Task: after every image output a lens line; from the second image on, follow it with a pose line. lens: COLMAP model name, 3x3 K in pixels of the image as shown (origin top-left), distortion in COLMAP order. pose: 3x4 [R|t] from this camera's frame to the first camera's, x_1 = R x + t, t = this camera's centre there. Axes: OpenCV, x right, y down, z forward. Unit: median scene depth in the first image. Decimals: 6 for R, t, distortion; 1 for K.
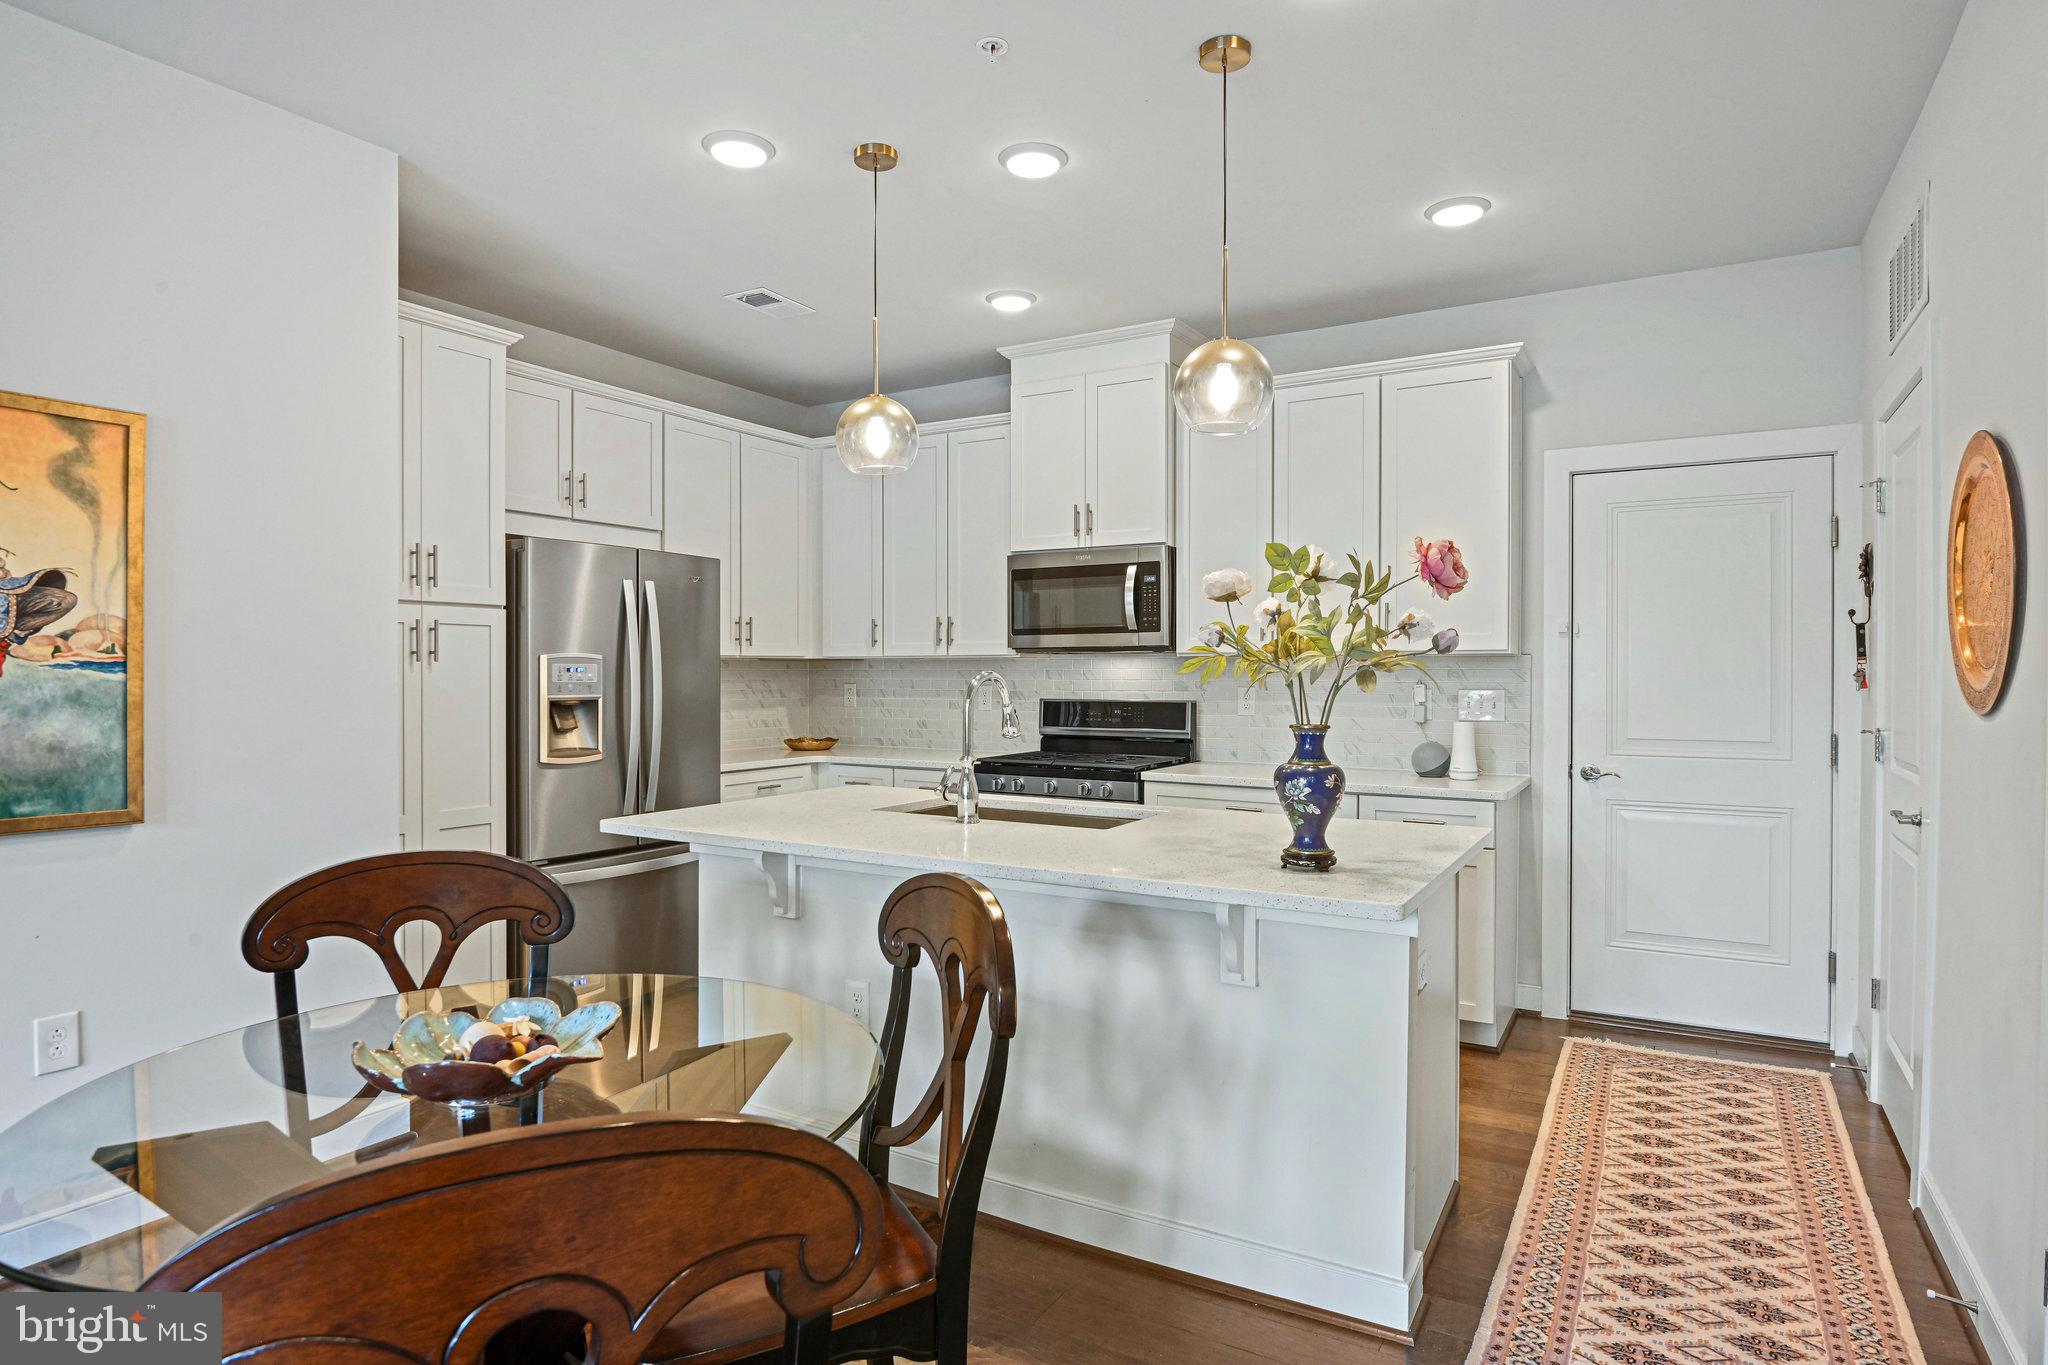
lens RADIAL K [[1124.3, 0, 1024.2], [0, 1124.3, 676.1], [0, 0, 1]] dist [-0.025967, -0.000988]
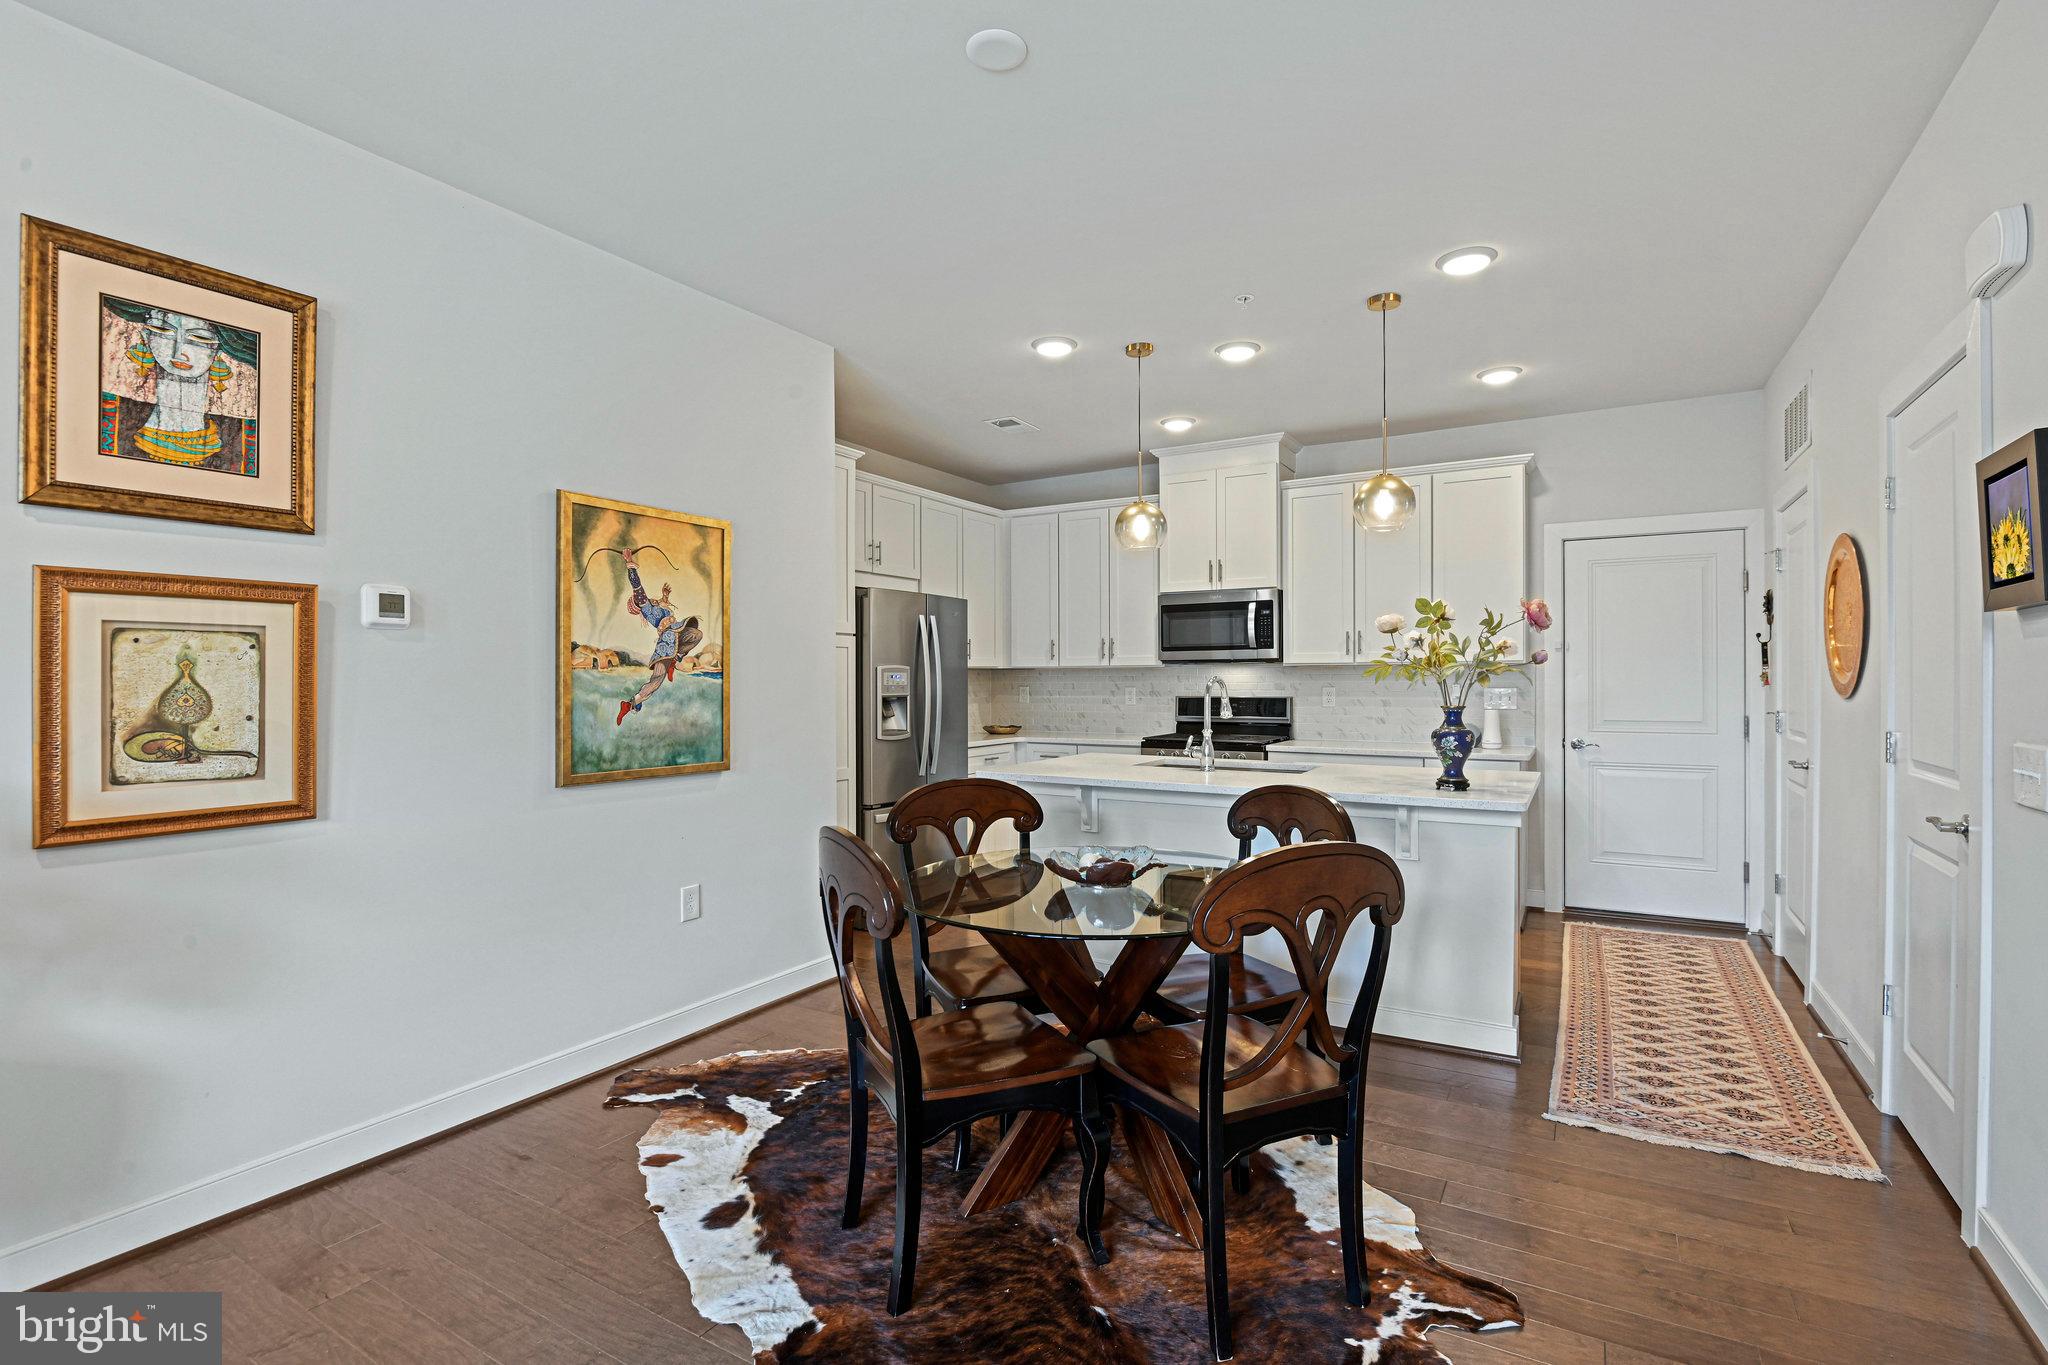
lens RADIAL K [[957.5, 0, 1016.6], [0, 957.5, 677.1], [0, 0, 1]] dist [-0.024078, 0.000152]
pose [[0.999952, -0.004231, -0.008885, -0.239422], [0.004184, 0.999977, -0.005300, 0.002522], [0.008907, 0.005263, 0.999946, -0.278775]]
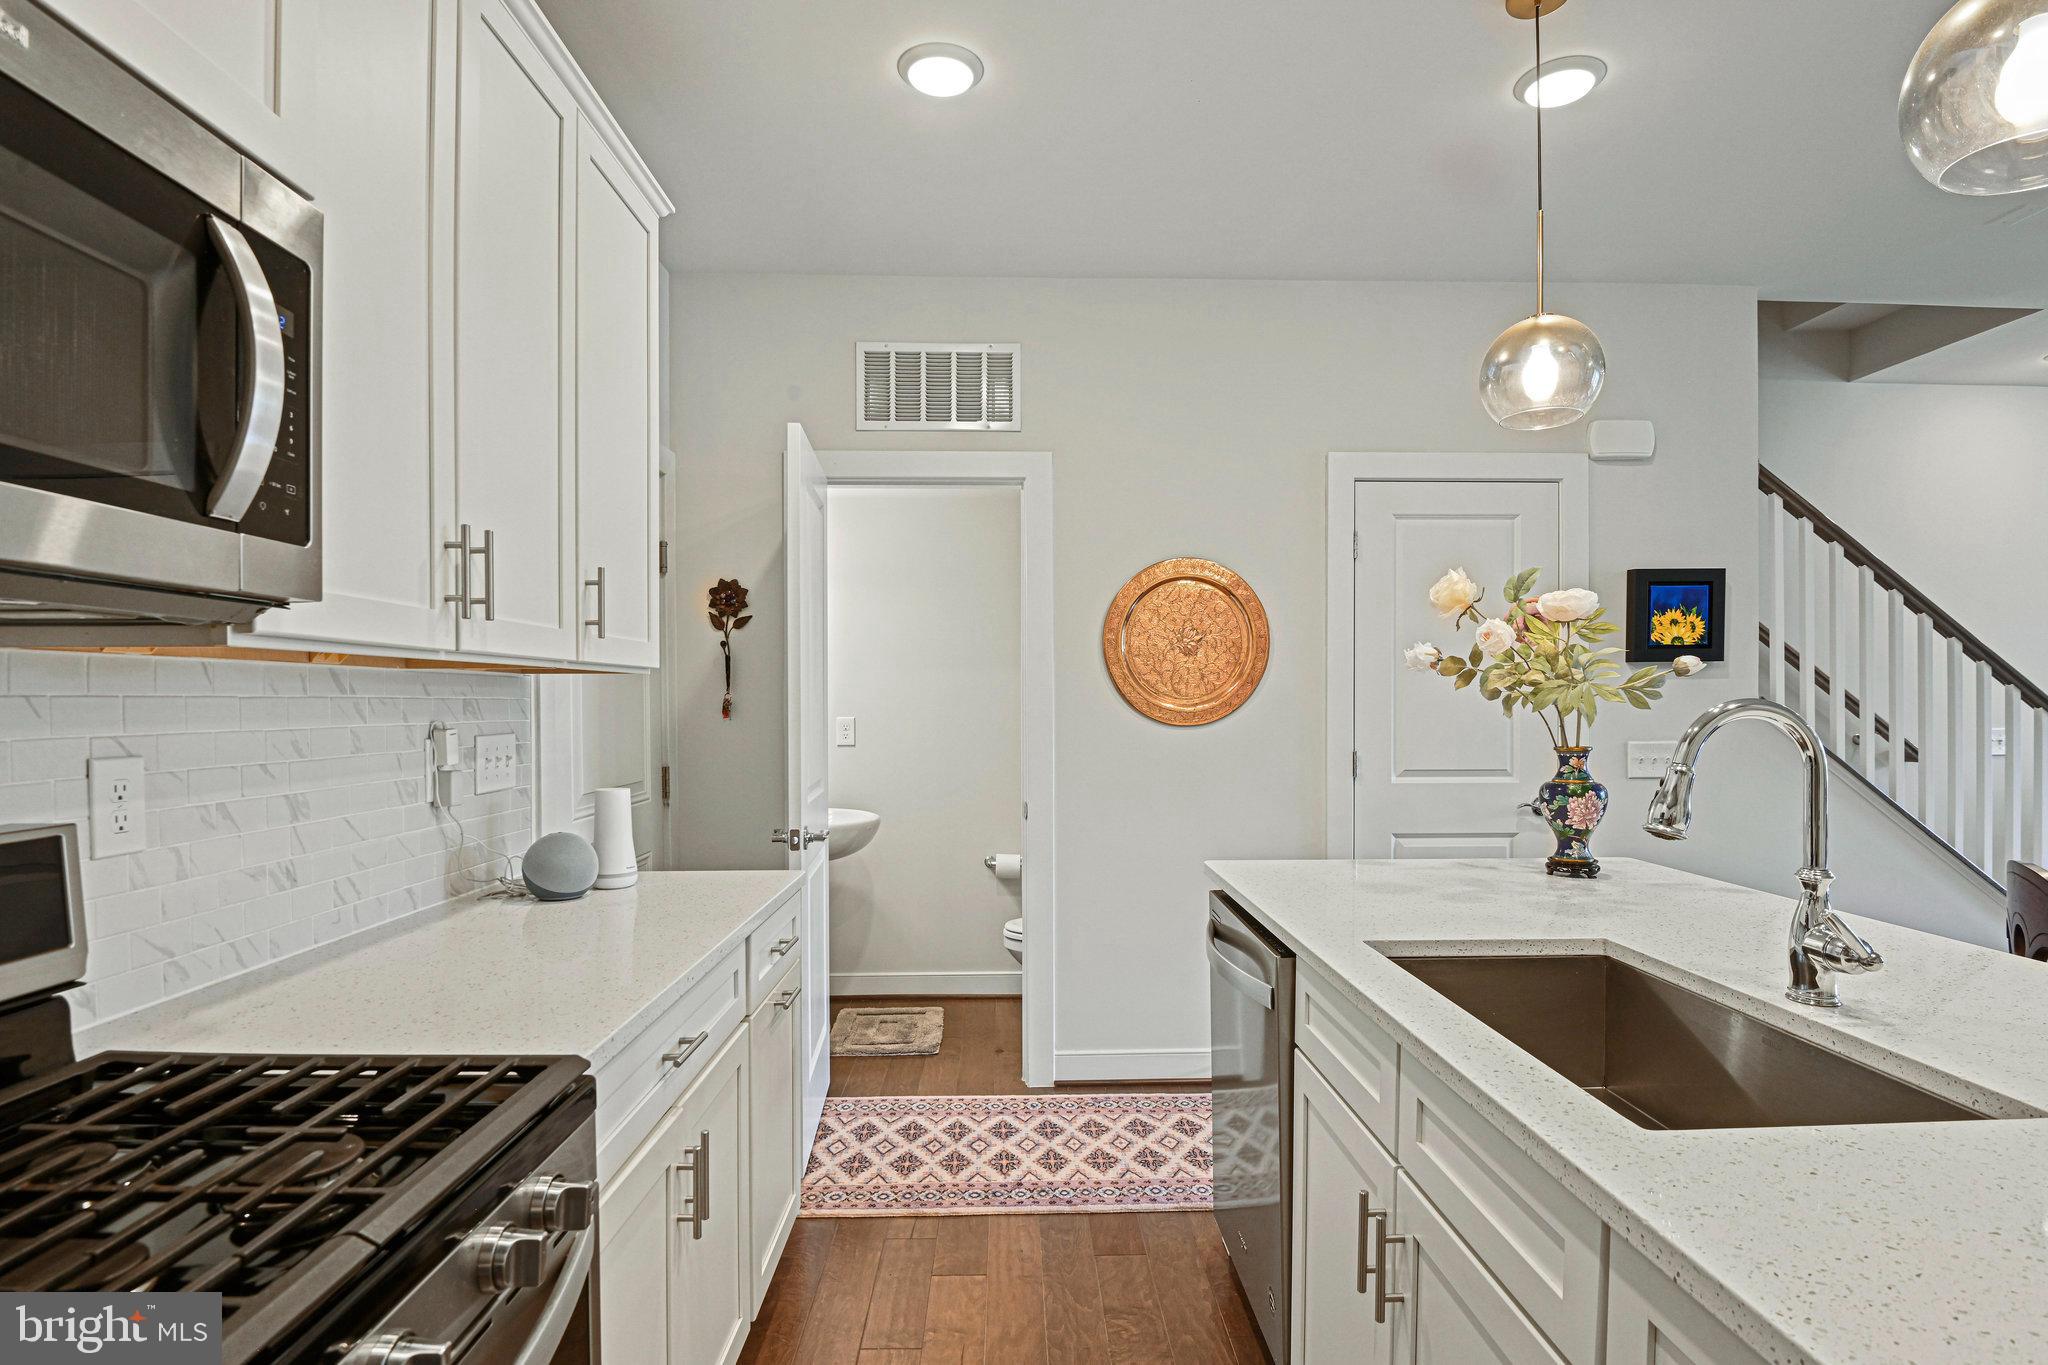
lens RADIAL K [[1004.5, 0, 1029.0], [0, 1004.5, 708.0], [0, 0, 1]] dist [-0.000428, -0.000019]
pose [[-0.528209, -0.001751, 0.849112, -0.184221], [0.008490, 0.999937, 0.007344, -0.003626], [-0.849072, 0.011088, -0.528161, 1.183799]]
